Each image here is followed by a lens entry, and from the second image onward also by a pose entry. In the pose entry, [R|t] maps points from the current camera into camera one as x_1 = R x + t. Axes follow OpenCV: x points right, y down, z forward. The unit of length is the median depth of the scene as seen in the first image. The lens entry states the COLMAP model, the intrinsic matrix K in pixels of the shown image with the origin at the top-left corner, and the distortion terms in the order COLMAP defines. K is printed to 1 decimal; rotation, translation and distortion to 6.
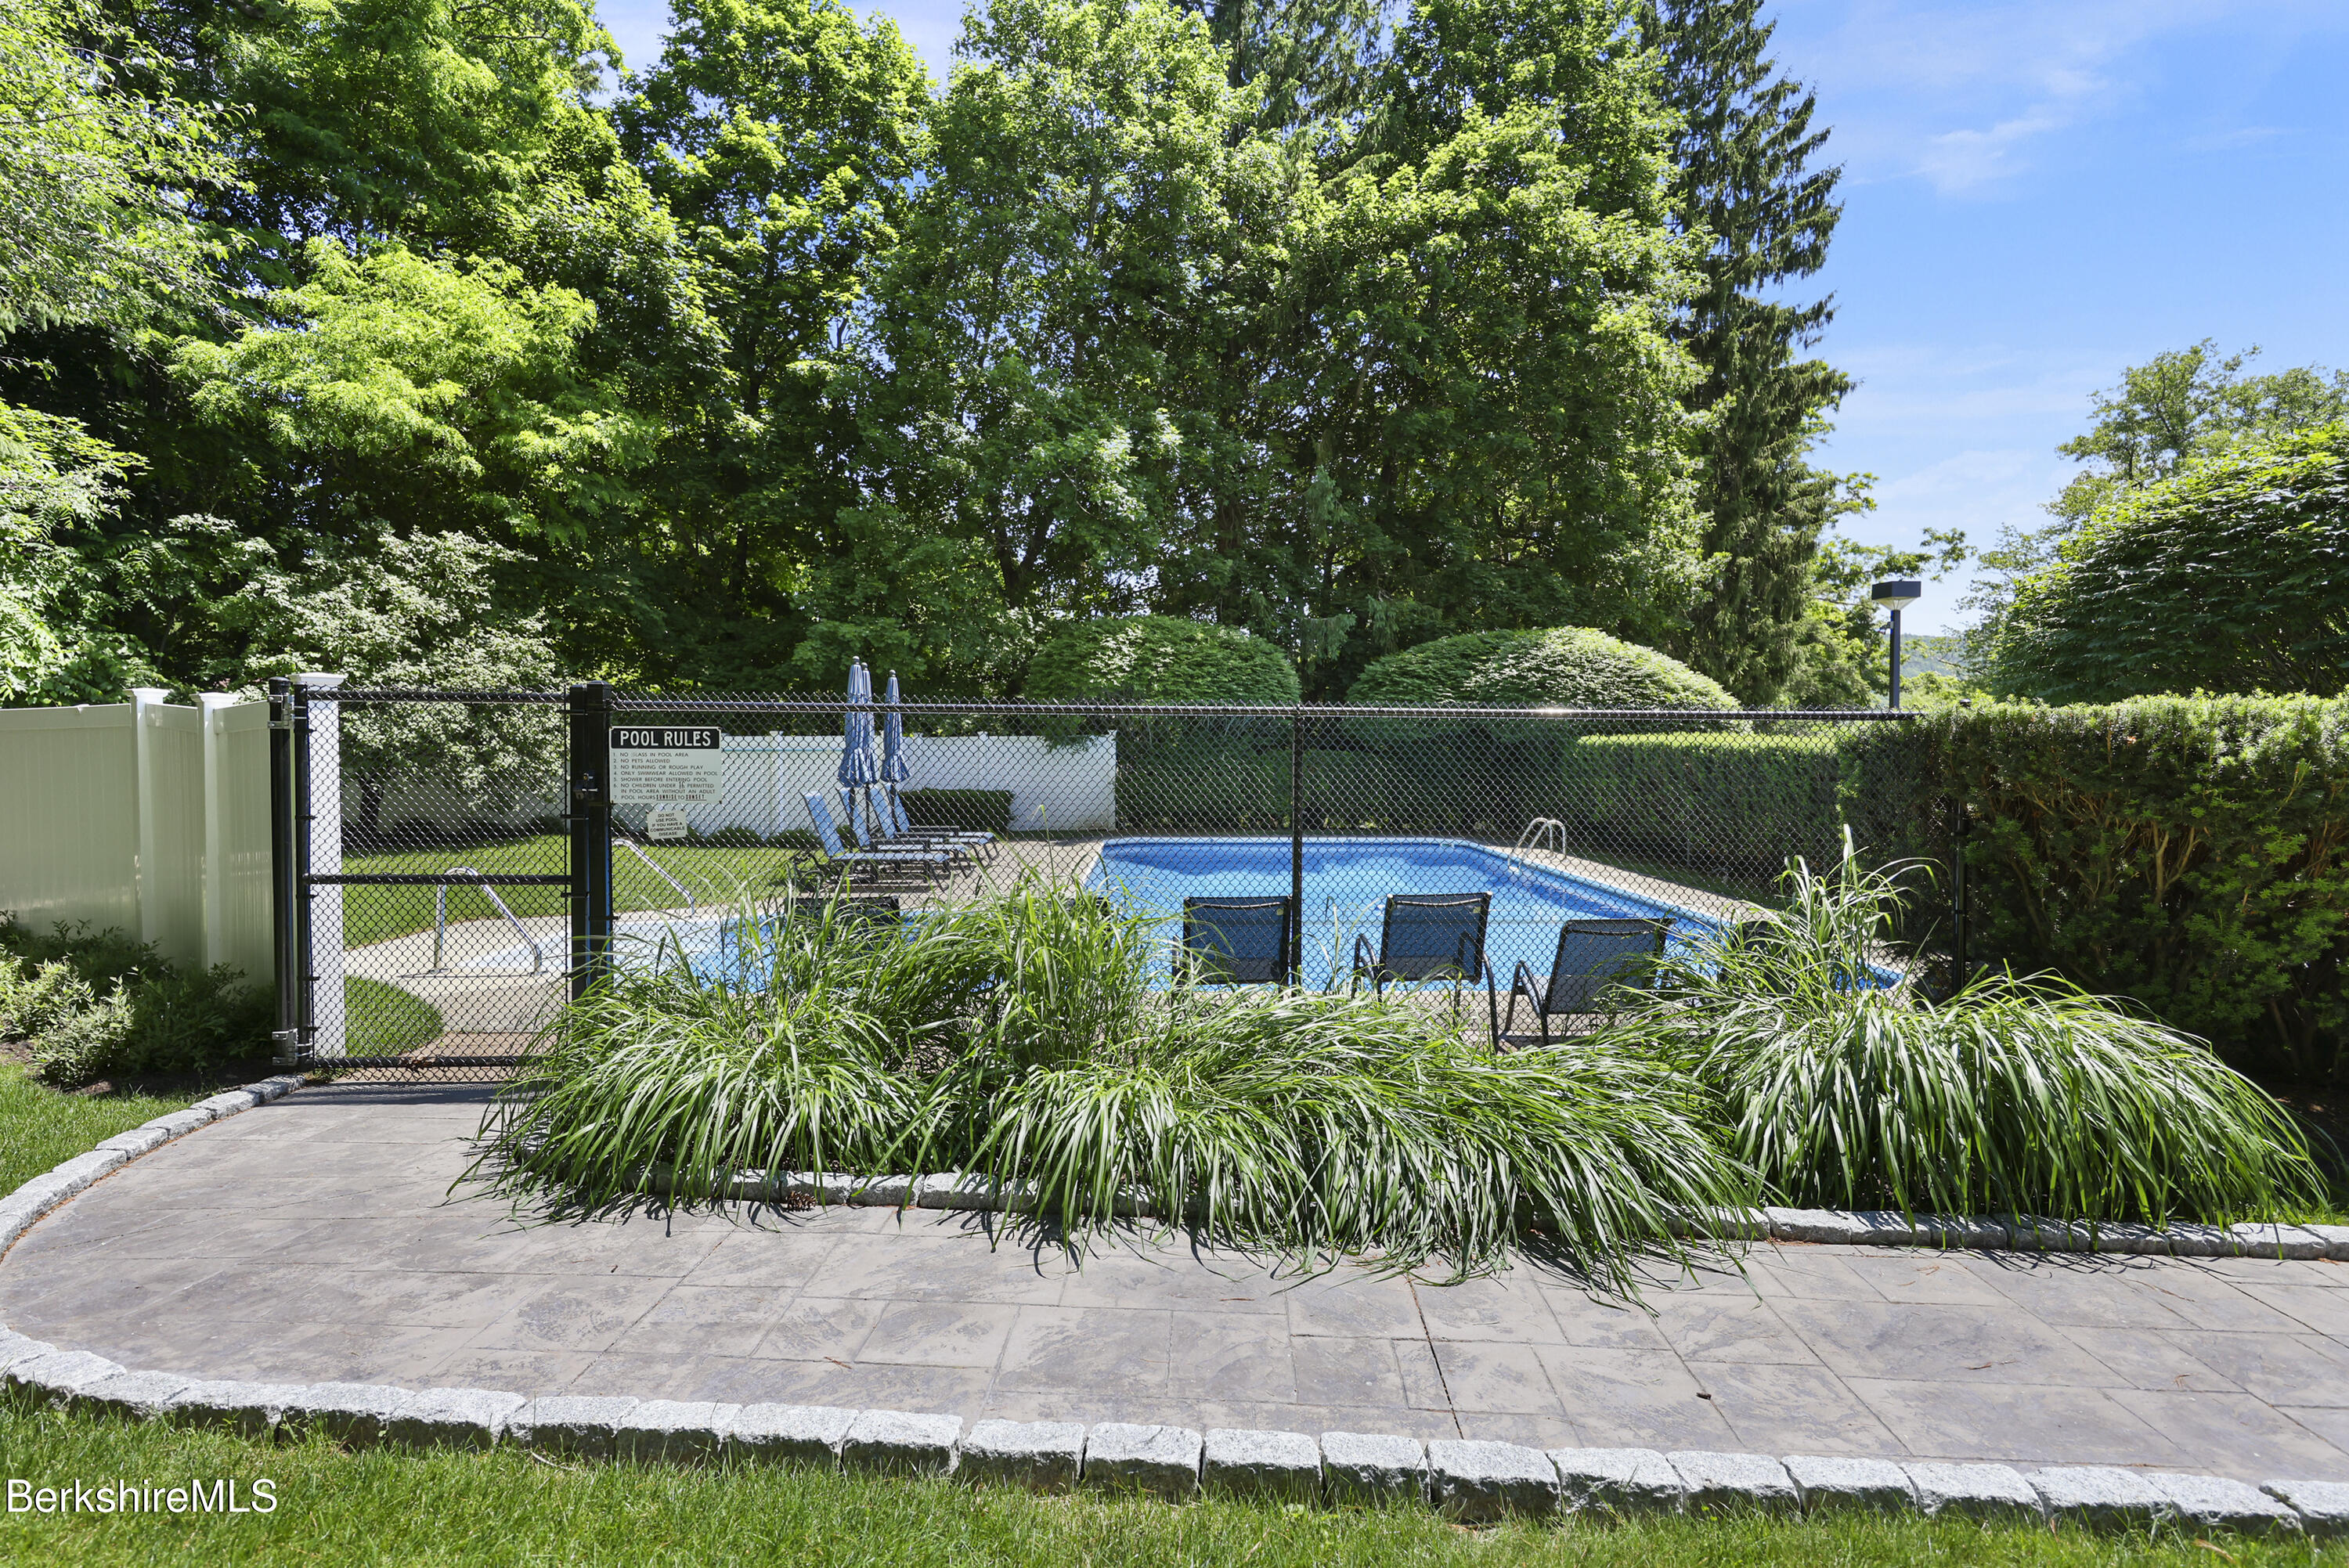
lens RADIAL K [[1170.4, 0, 1167.7], [0, 1170.4, 783.8], [0, 0, 1]] dist [0.003458, -0.002507]
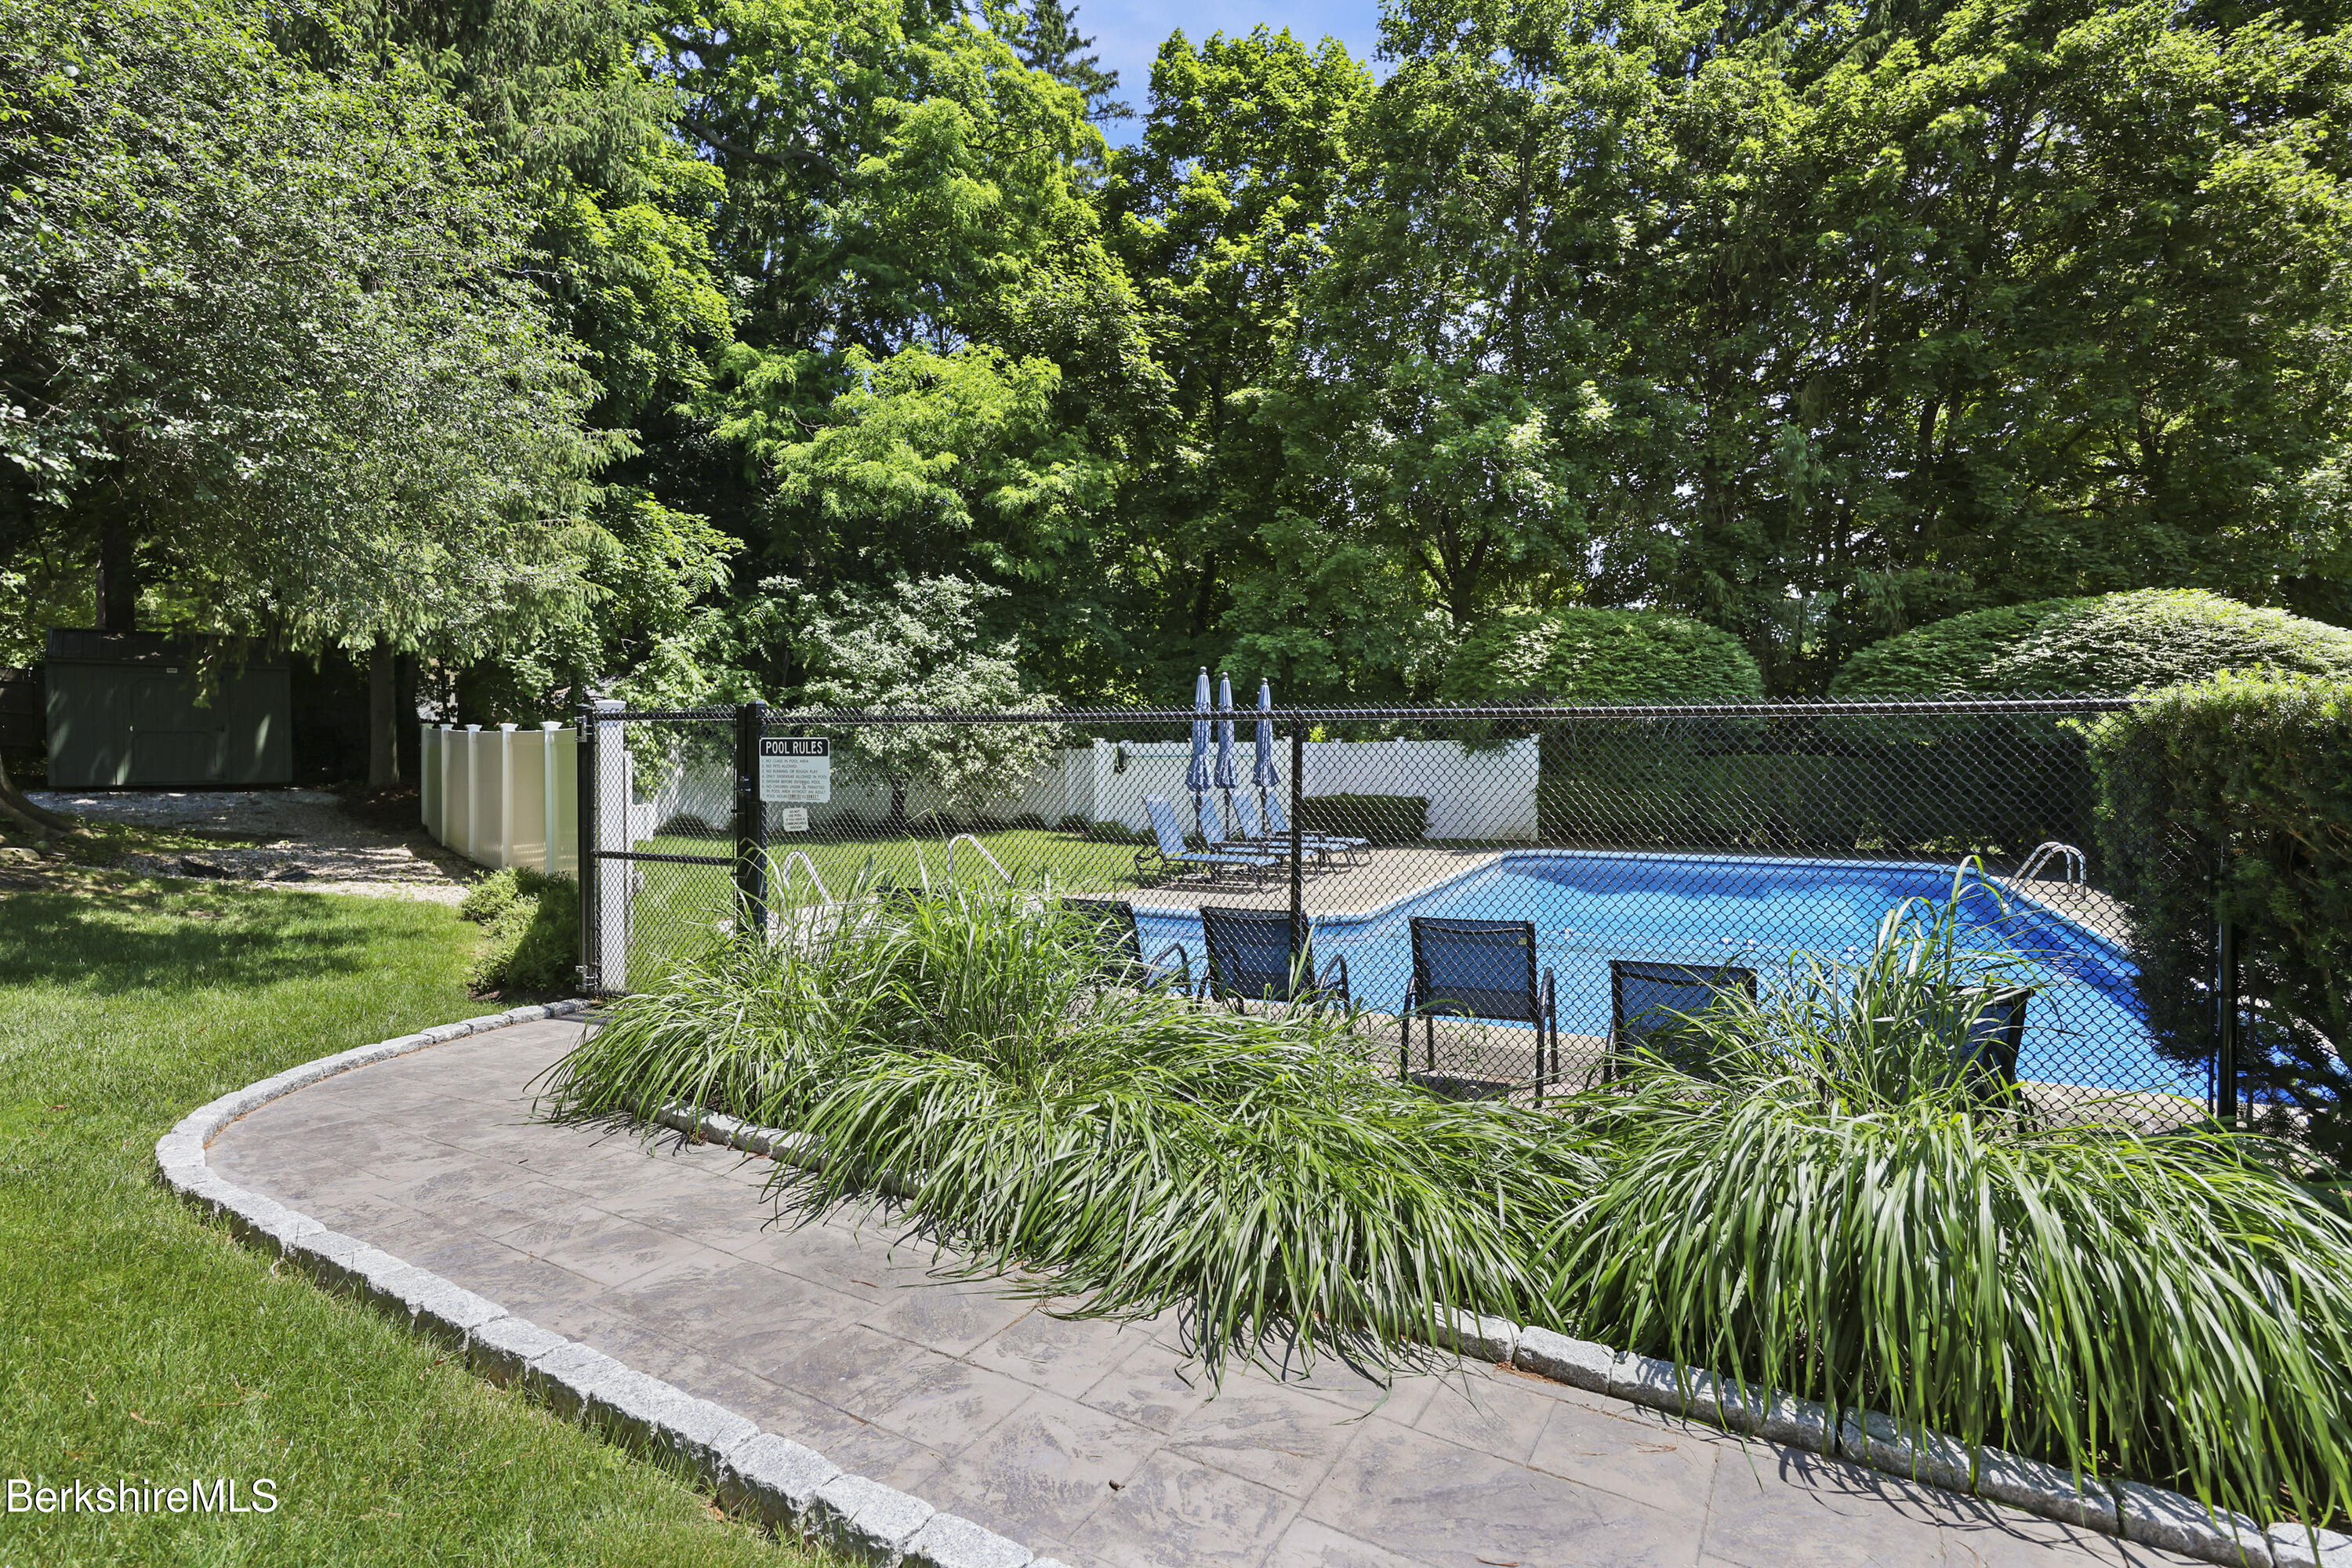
lens RADIAL K [[1172.0, 0, 1120.2], [0, 1172.0, 769.0], [0, 0, 1]] dist [0.003458, -0.002507]
pose [[0.879333, 0.002888, -0.476199, 0.118747], [-0.011108, 0.999834, -0.014447, -0.000886], [0.476079, 0.017993, 0.879219, 0.028515]]
